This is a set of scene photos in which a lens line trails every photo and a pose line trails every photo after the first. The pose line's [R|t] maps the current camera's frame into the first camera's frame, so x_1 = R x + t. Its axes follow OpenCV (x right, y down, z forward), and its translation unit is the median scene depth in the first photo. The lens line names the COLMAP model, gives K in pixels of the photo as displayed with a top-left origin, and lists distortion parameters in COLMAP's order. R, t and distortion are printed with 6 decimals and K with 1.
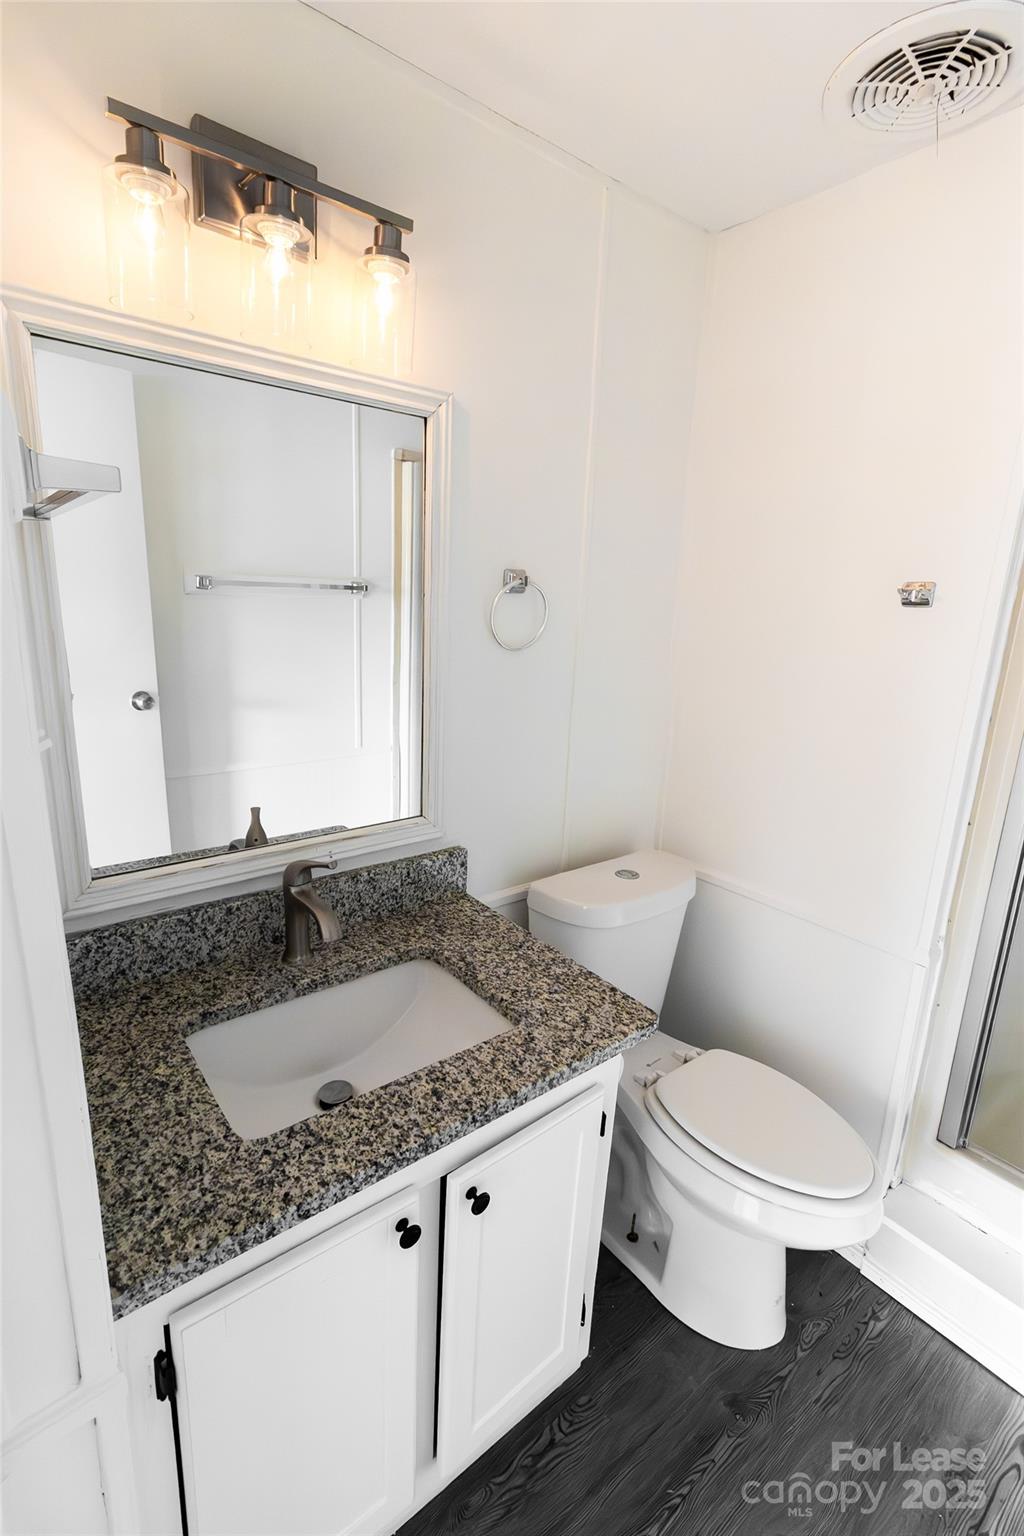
lens RADIAL K [[703.3, 0, 505.7], [0, 703.3, 765.8], [0, 0, 1]] dist [0.002217, 0.000511]
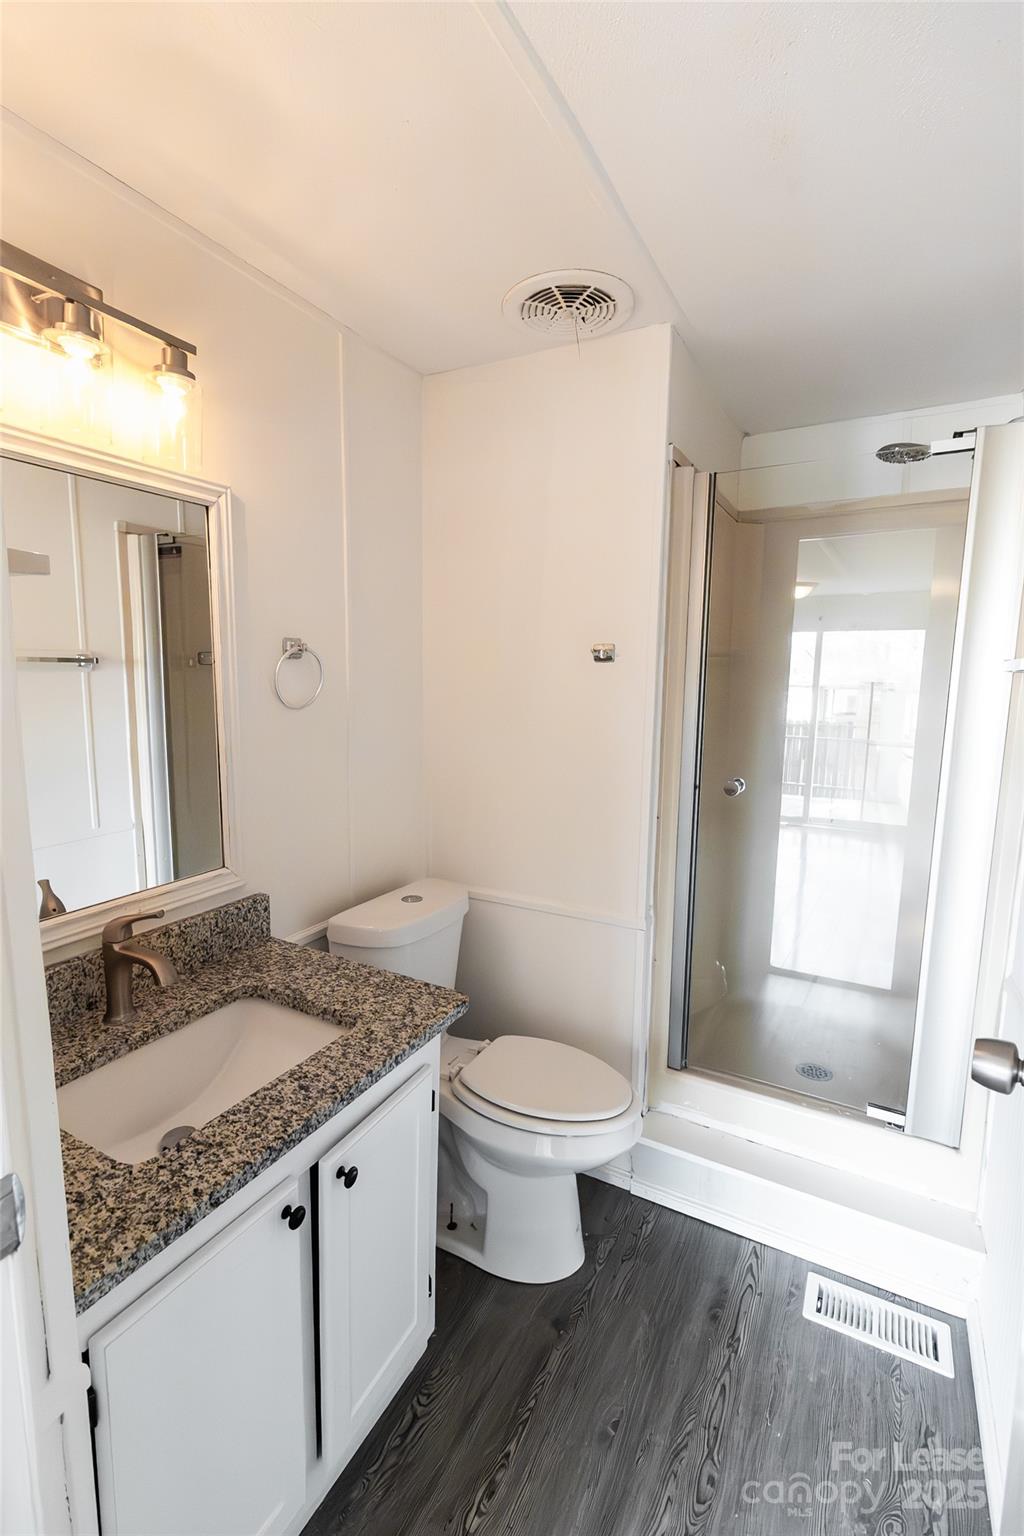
lens RADIAL K [[703.3, 0, 505.7], [0, 703.3, 765.8], [0, 0, 1]] dist [0.002217, 0.000511]
pose [[0.918495, -0.080349, 0.387182, -0.157749], [0.116503, 0.990664, -0.070790, 0.054923], [-0.377880, 0.110128, 0.919282, -0.182435]]
